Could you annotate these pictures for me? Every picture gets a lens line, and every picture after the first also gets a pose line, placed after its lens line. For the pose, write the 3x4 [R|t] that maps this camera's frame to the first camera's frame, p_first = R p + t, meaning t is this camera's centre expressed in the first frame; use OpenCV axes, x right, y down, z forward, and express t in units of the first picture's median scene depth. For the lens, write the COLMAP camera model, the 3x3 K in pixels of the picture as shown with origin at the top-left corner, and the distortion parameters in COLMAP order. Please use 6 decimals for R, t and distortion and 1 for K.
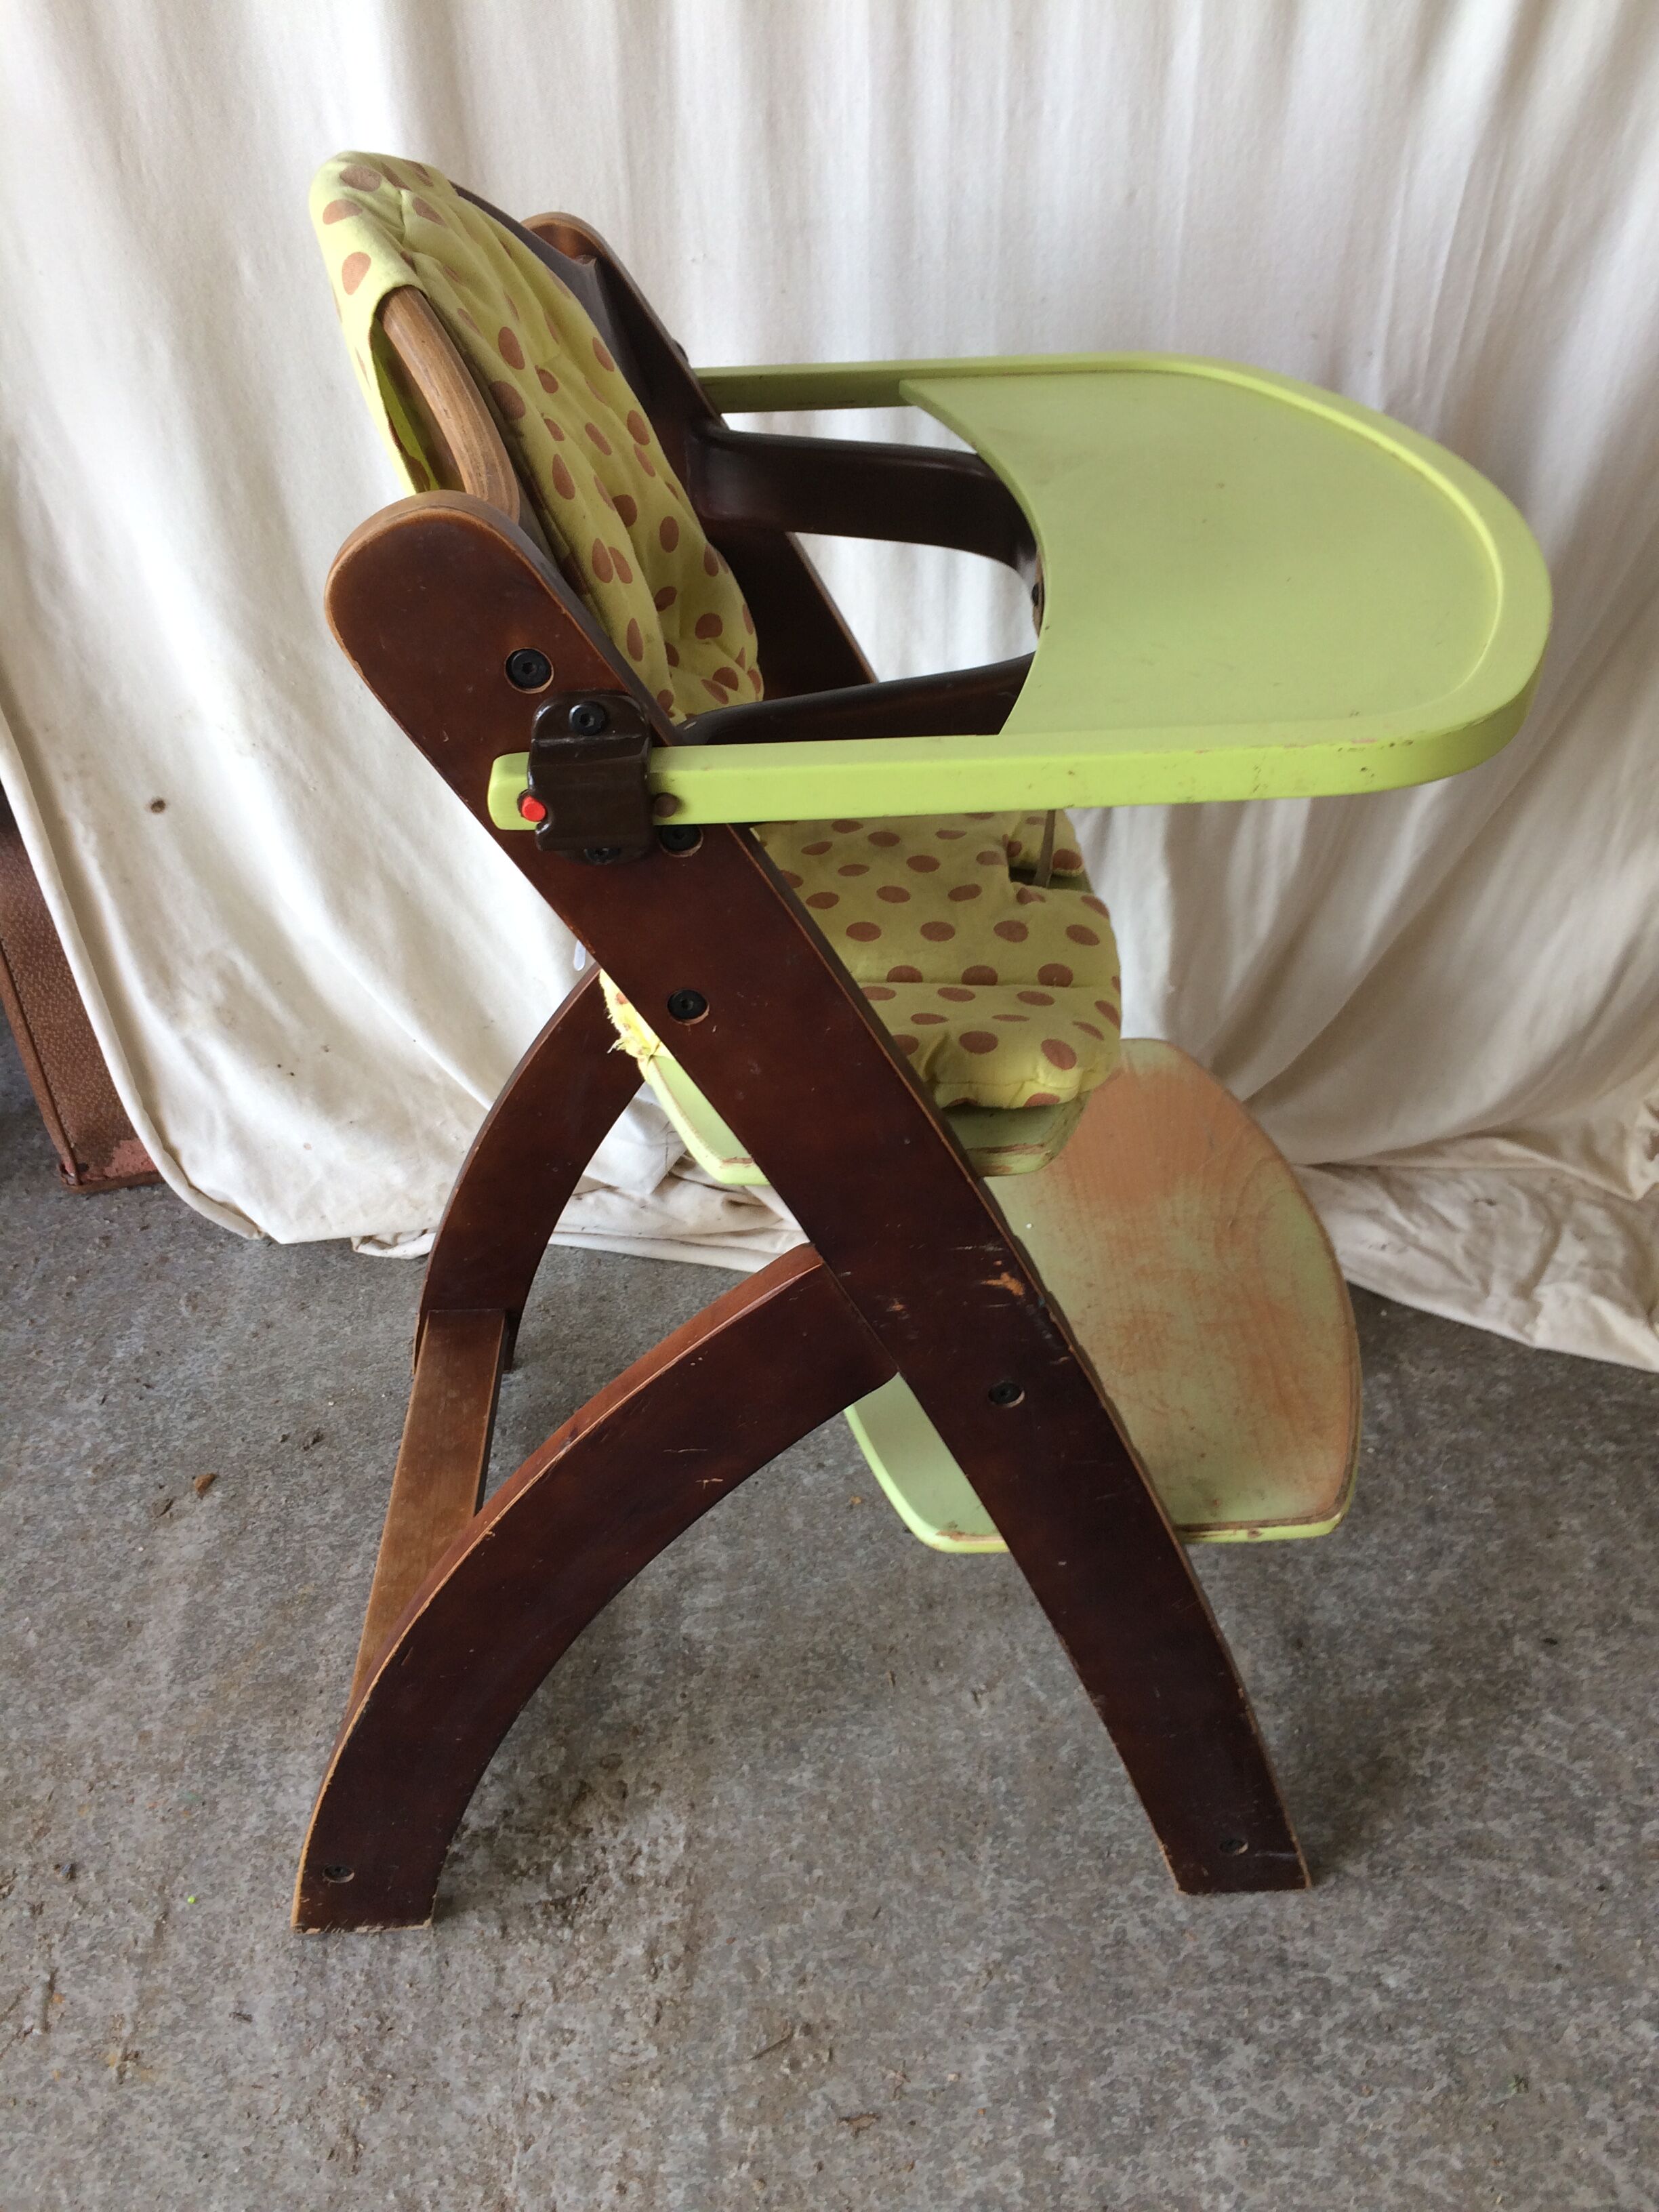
lens RADIAL K [[1961.2, 0, 828.2], [0, 1961.2, 1100.3], [0, 0, 1]] dist [0.096503, -0.120244]
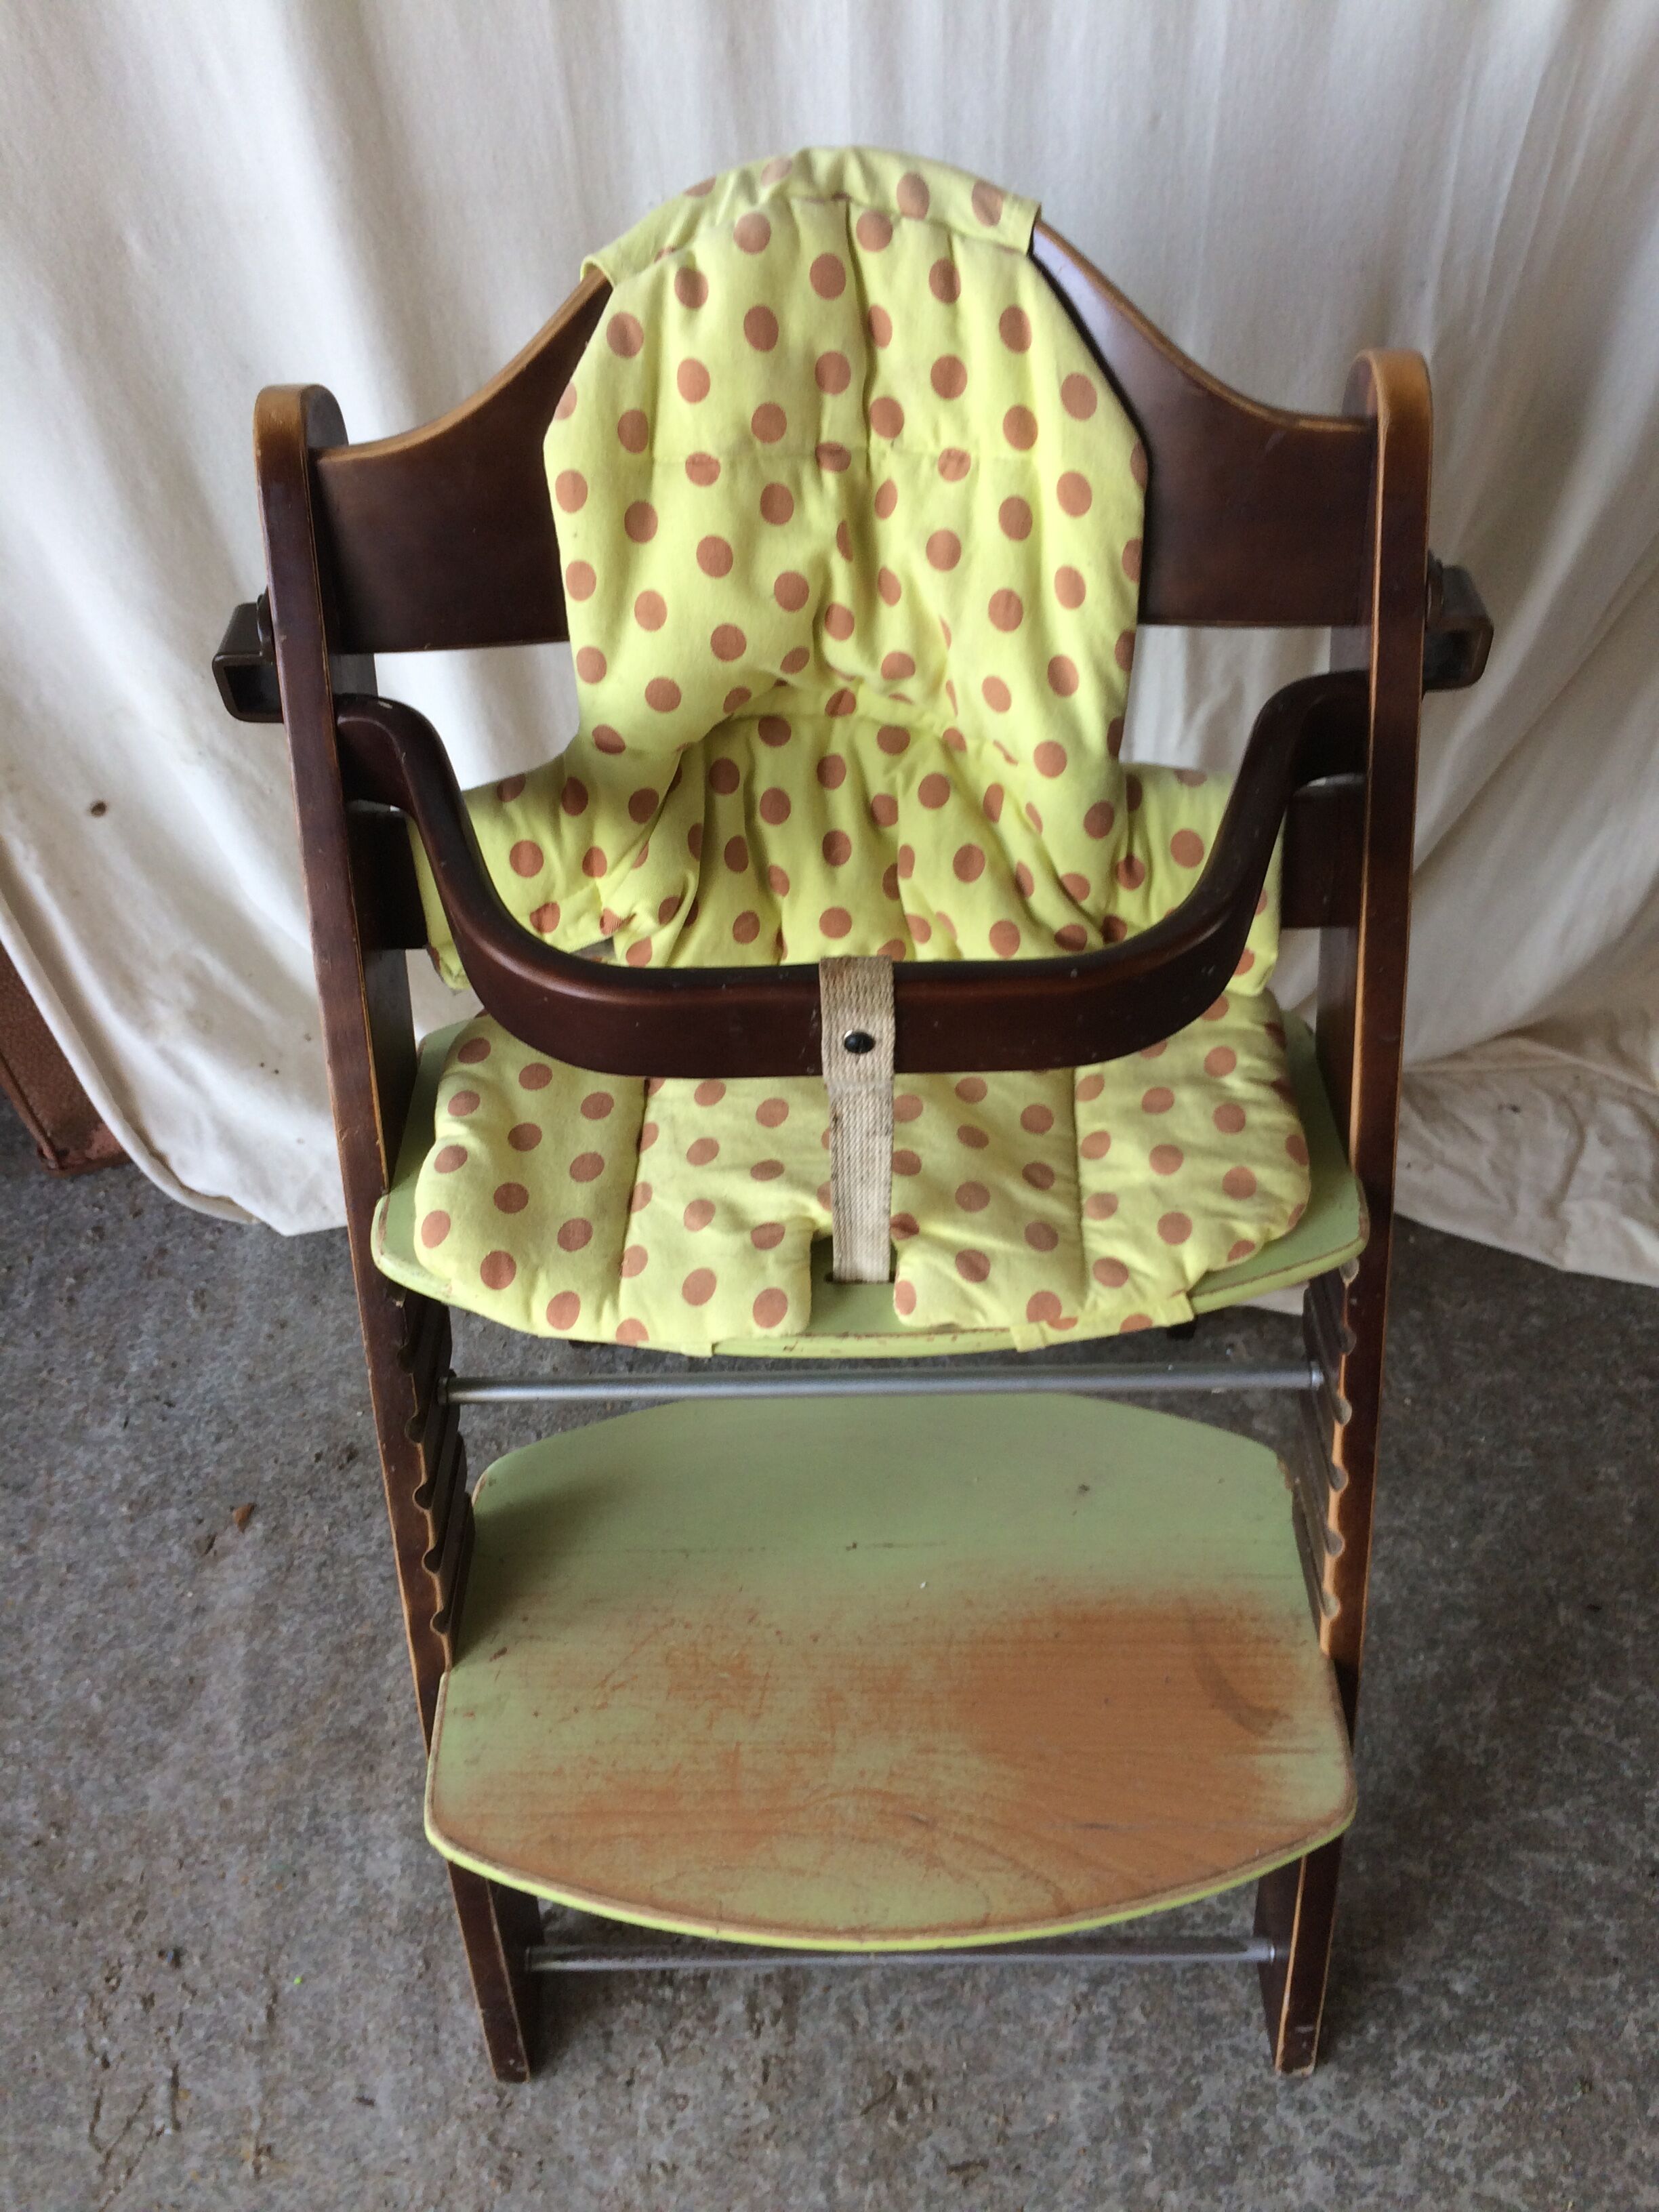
lens RADIAL K [[1961.2, 0, 821.9], [0, 1961.2, 1103.1], [0, 0, 1]] dist [0.096503, -0.120244]
pose [[0.997479, -0.066253, 0.025439, -0.042209], [0.059793, 0.977635, 0.201629, -0.214722], [-0.038229, -0.199599, 0.979132, 0.066831]]
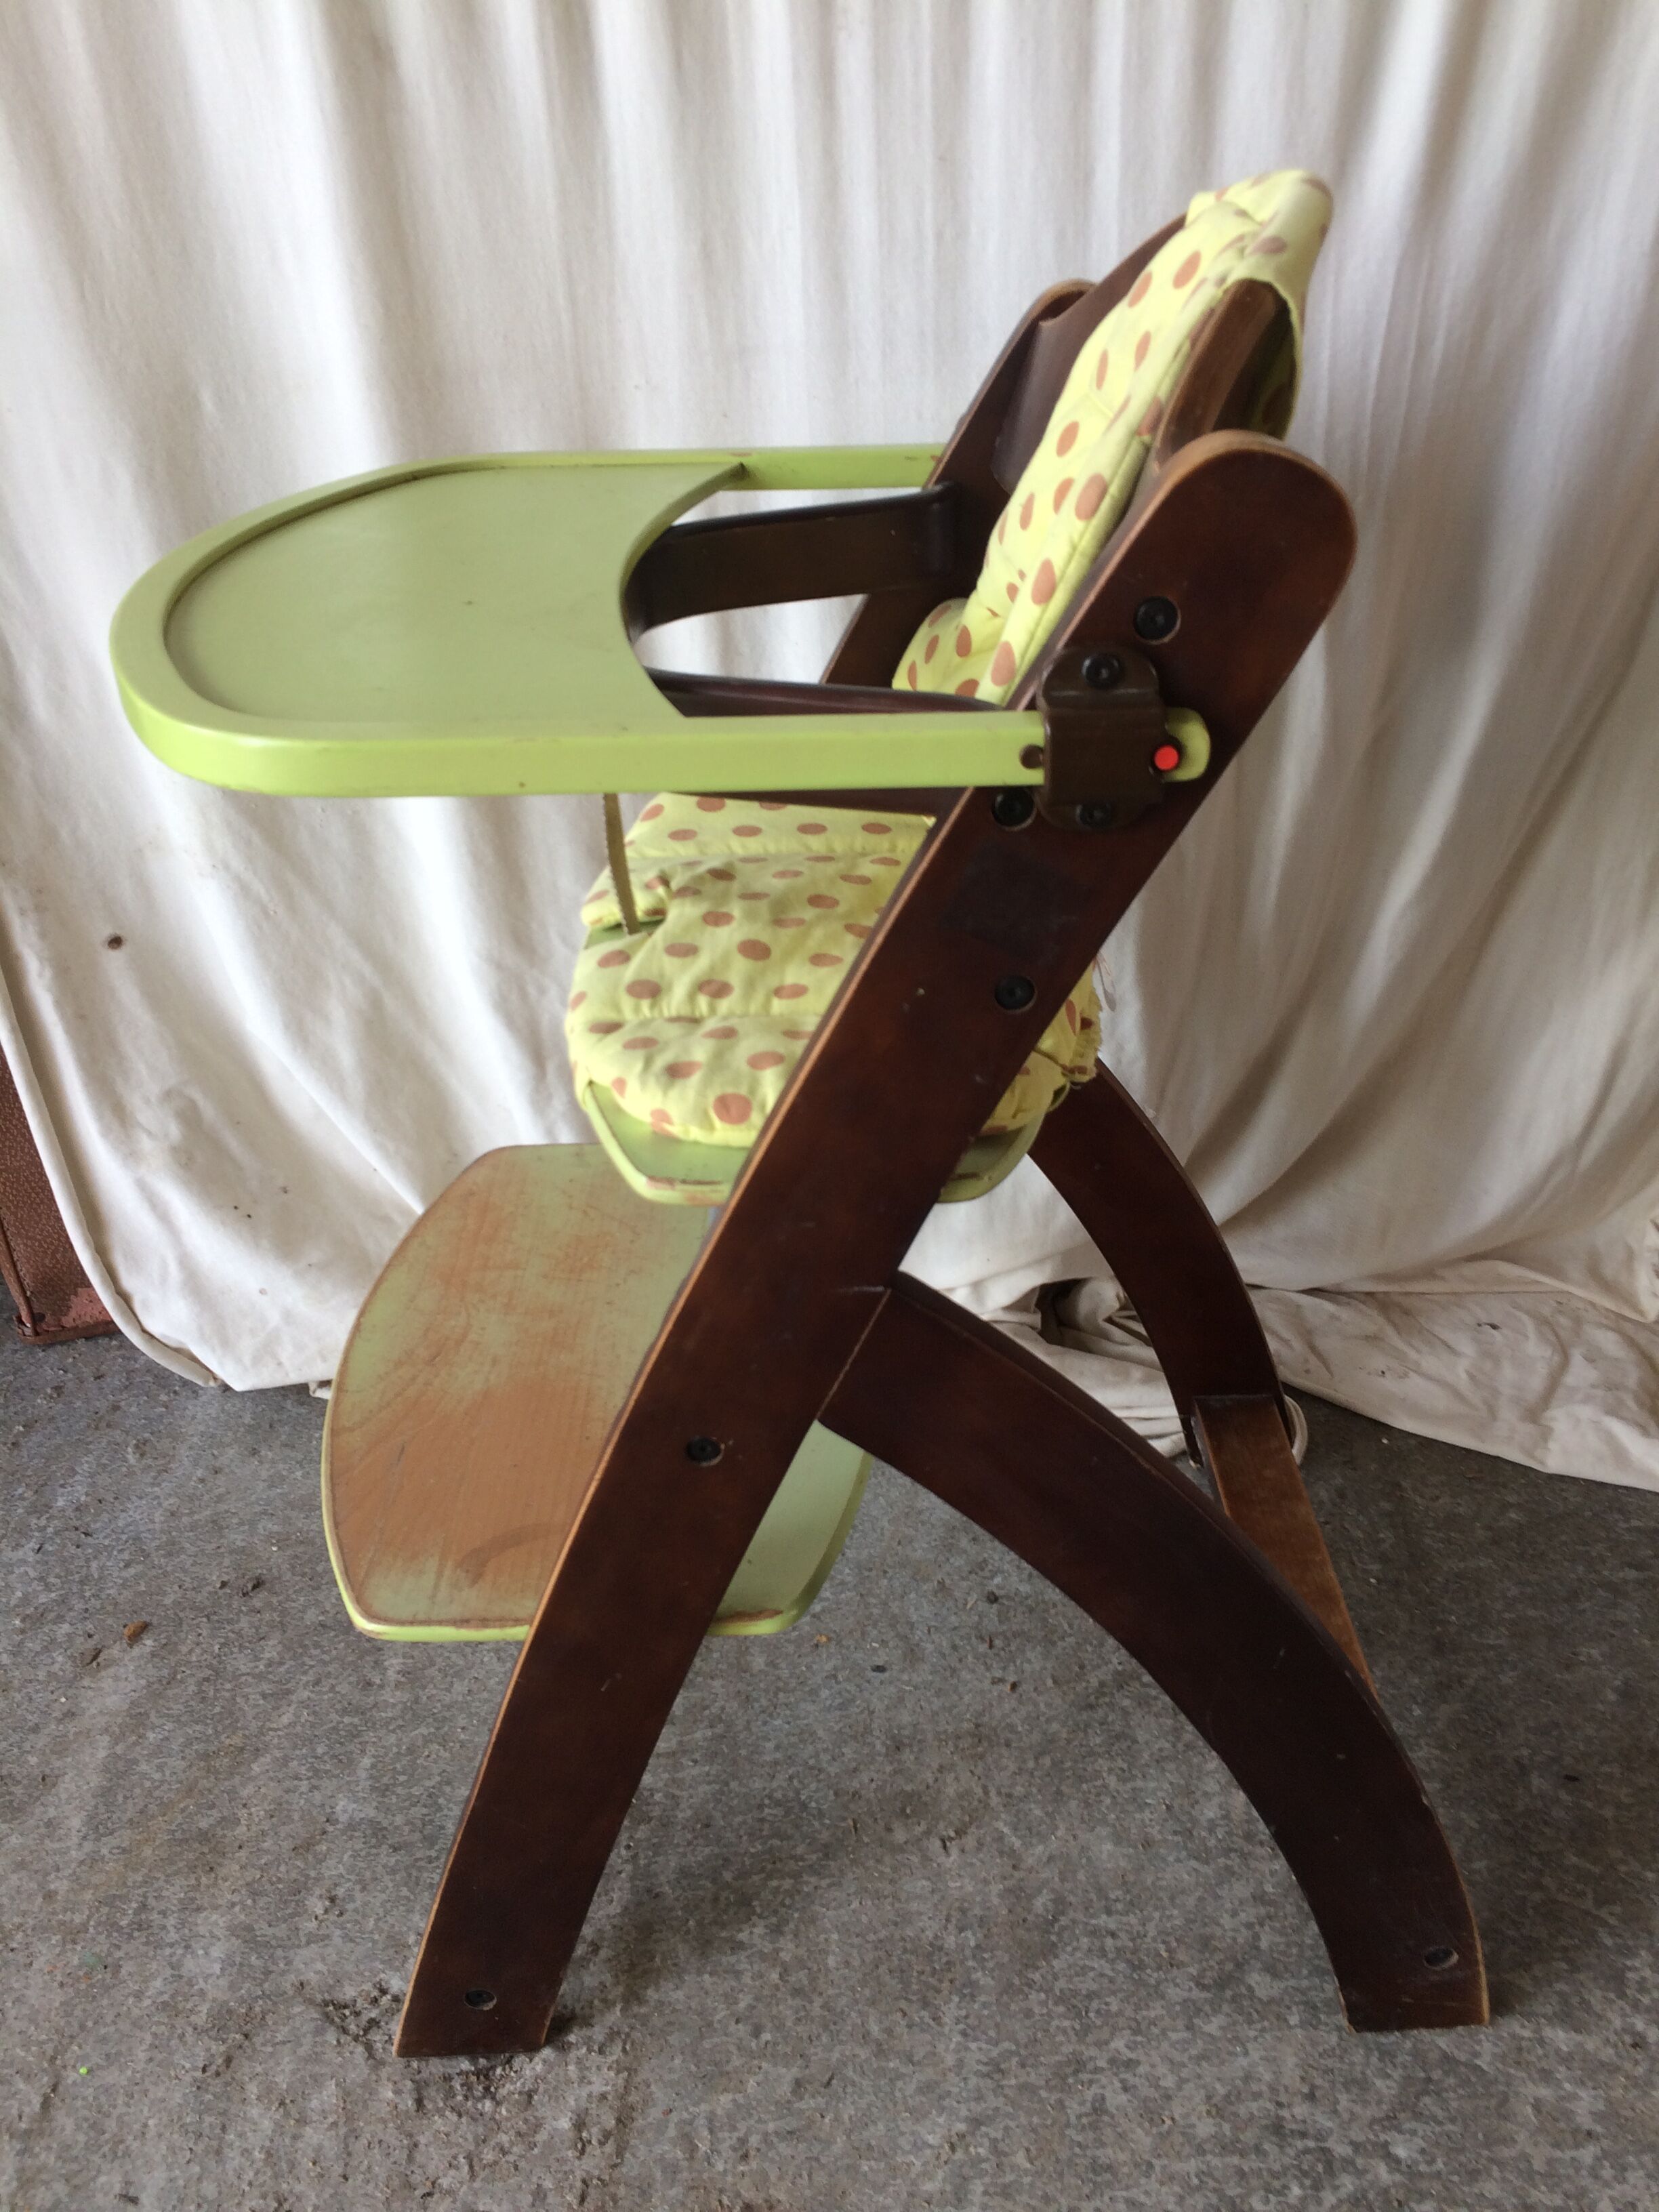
lens RADIAL K [[1961.2, 0, 817.8], [0, 1961.2, 1082.7], [0, 0, 1]] dist [0.096503, -0.120244]
pose [[0.999414, -0.019718, -0.027994, 0.048544], [0.015922, 0.991404, -0.129867, 0.069249], [0.030314, 0.129345, 0.991136, 0.037270]]
